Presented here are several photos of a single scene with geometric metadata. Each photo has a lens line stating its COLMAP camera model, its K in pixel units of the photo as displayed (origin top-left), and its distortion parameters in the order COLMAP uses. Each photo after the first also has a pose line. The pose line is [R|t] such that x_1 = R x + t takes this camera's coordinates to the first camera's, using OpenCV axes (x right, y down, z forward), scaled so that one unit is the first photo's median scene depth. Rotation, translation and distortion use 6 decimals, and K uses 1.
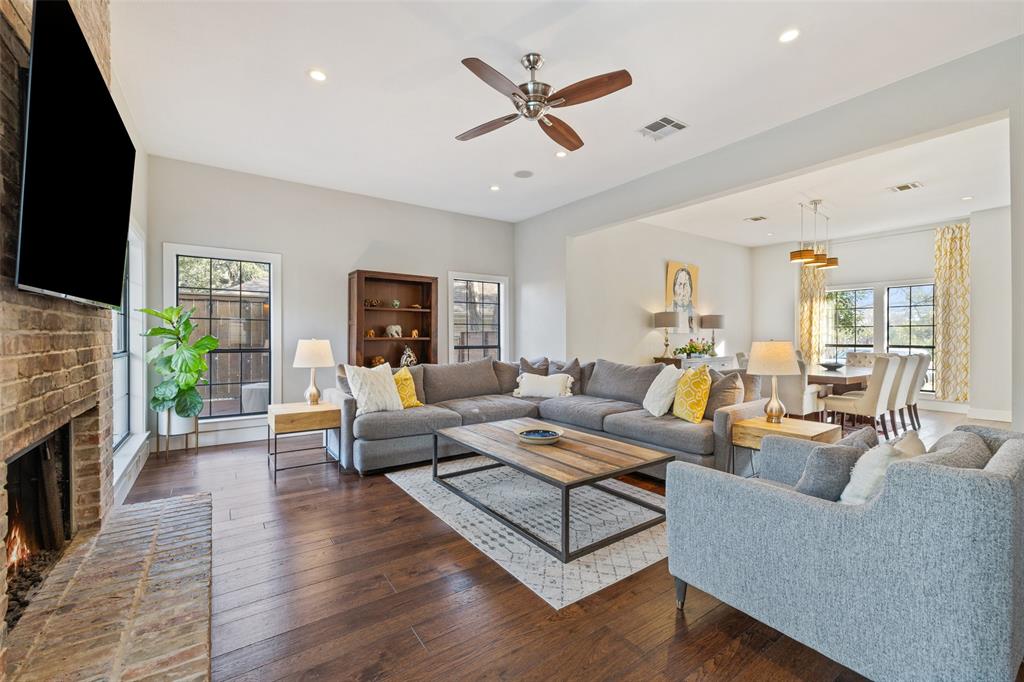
lens RADIAL K [[431.0, 0, 514.4], [0, 431.0, 340.6], [0, 0, 1]] dist [-0.000822, 0.000340]
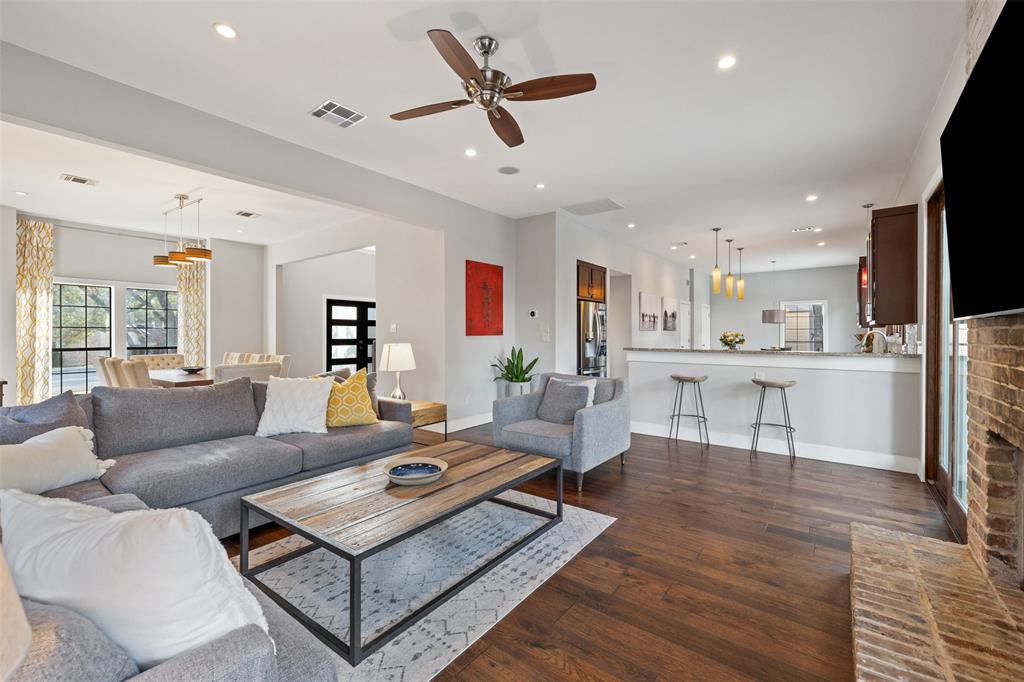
lens RADIAL K [[431.0, 0, 513.9], [0, 431.0, 336.7], [0, 0, 1]] dist [-0.000822, 0.000340]
pose [[-0.310371, -0.006721, 0.950592, -0.778809], [0.011053, 0.999882, 0.010678, -0.031753], [-0.950551, 0.013821, -0.310260, 1.131914]]
